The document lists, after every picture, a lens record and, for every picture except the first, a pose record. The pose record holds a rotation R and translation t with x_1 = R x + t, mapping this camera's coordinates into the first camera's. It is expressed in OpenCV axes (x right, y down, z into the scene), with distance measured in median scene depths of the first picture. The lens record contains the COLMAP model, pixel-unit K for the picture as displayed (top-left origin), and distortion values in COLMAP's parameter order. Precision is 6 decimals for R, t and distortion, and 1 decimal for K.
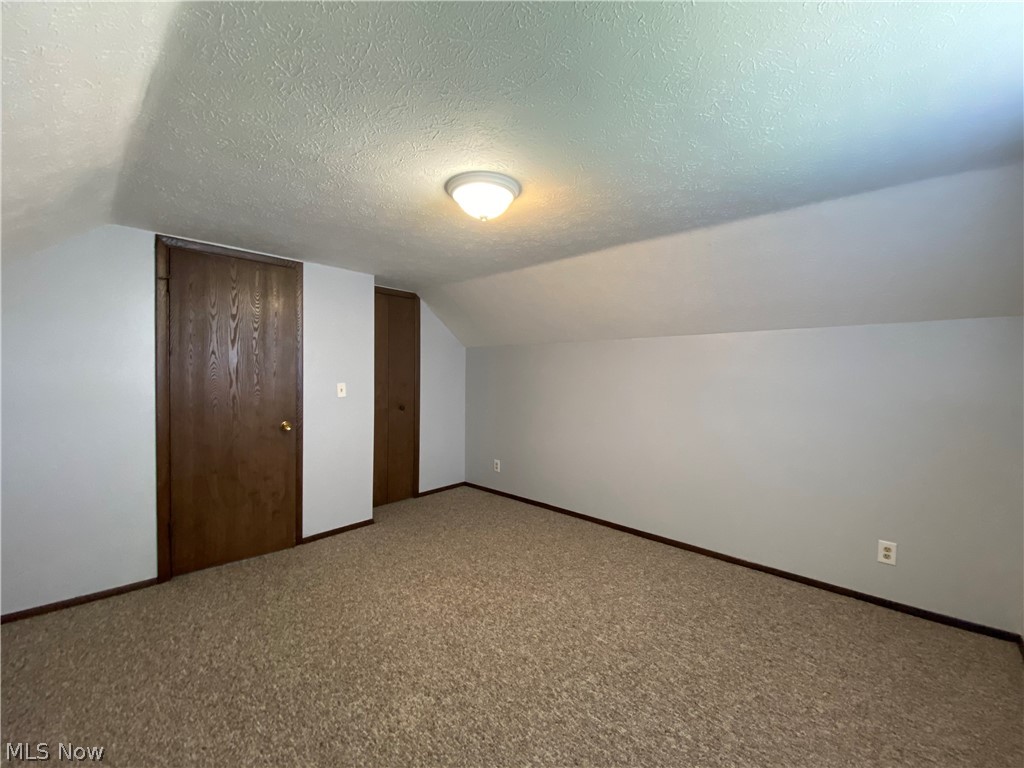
lens RADIAL K [[435.5, 0, 512.0], [0, 435.5, 384.0], [0, 0, 1]] dist [0.022574, -0.019750]
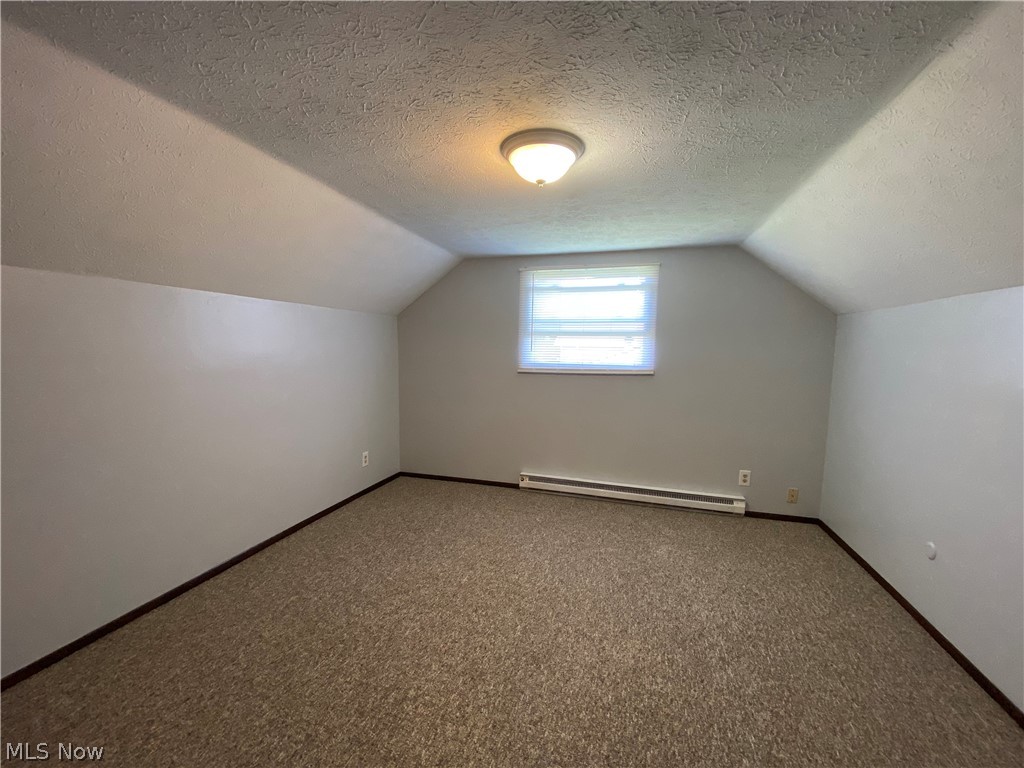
lens RADIAL K [[435.5, 0, 512.0], [0, 435.5, 384.0], [0, 0, 1]] dist [0.022574, -0.019750]
pose [[-0.483372, -0.096223, 0.870111, -0.882827], [0.001038, 0.993877, 0.110486, -0.065061], [-0.875414, 0.054310, -0.480313, 1.534070]]
